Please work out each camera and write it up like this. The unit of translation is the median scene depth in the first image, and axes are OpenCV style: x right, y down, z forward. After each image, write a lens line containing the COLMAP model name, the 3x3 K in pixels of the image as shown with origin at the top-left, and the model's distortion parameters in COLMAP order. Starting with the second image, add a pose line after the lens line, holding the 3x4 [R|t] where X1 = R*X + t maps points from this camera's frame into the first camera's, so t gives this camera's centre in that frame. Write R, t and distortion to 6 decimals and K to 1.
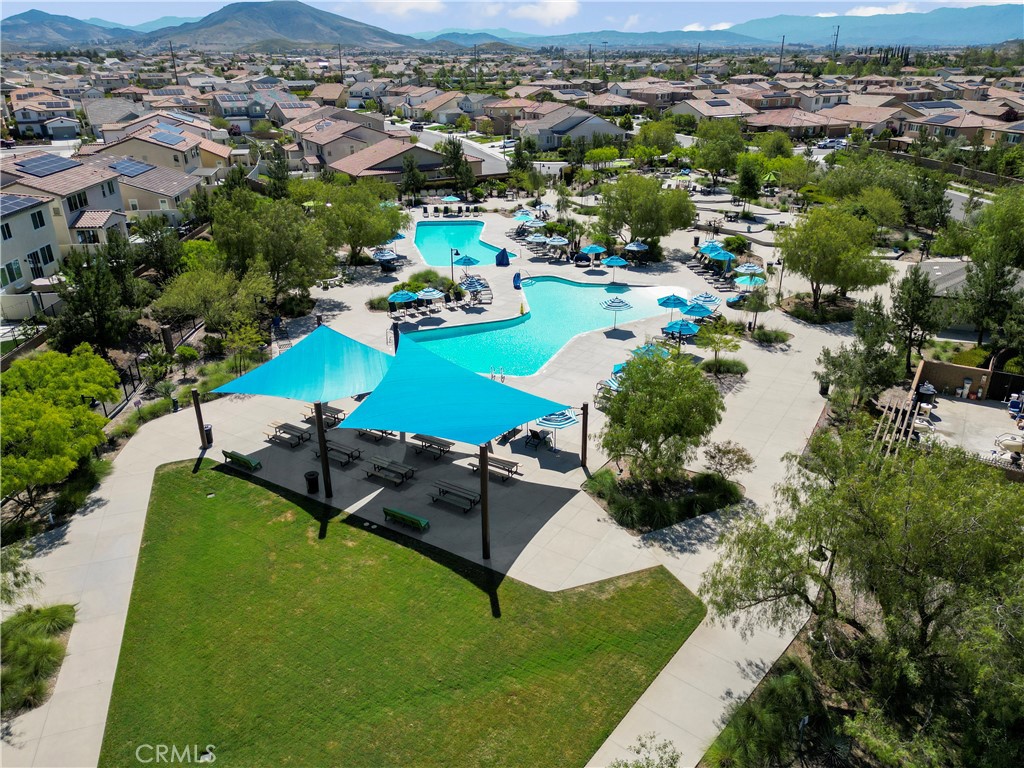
lens RADIAL K [[725.2, 0, 512.0], [0, 725.2, 384.0], [0, 0, 1]] dist [0.091949, -0.075153]
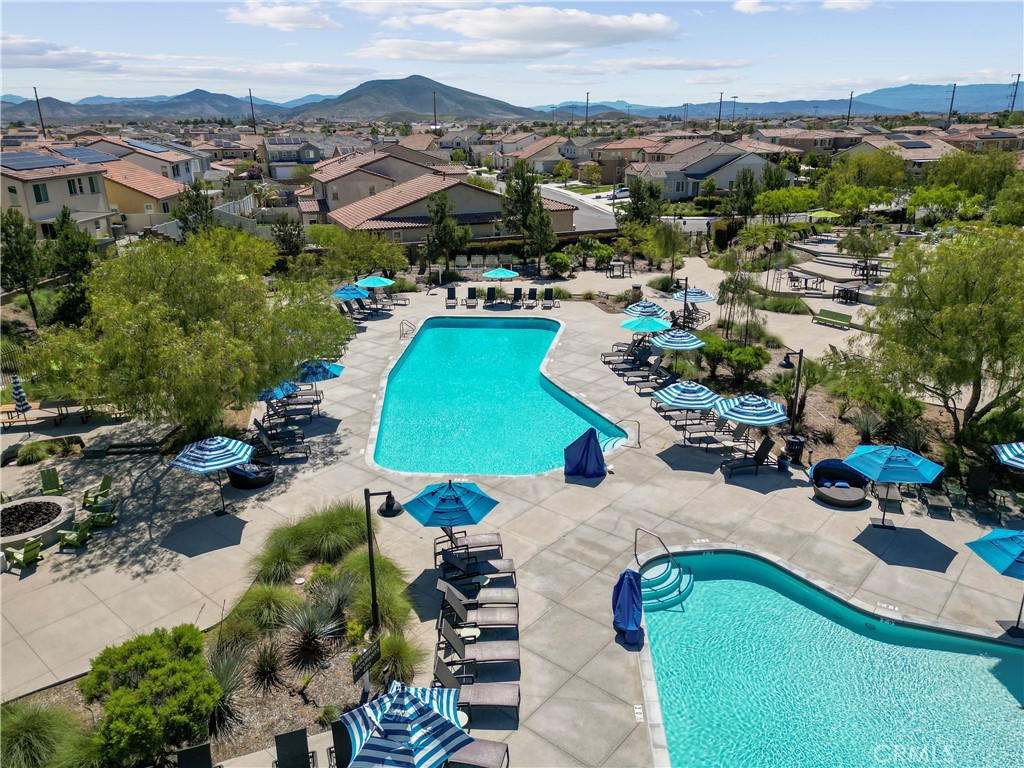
lens RADIAL K [[725.2, 0, 512.0], [0, 725.2, 384.0], [0, 0, 1]] dist [0.091949, -0.075153]
pose [[0.988922, 0.044797, -0.141514, -0.000073], [-0.056305, 0.995332, -0.078386, -0.120166], [0.137342, 0.085486, 0.986828, 0.442274]]
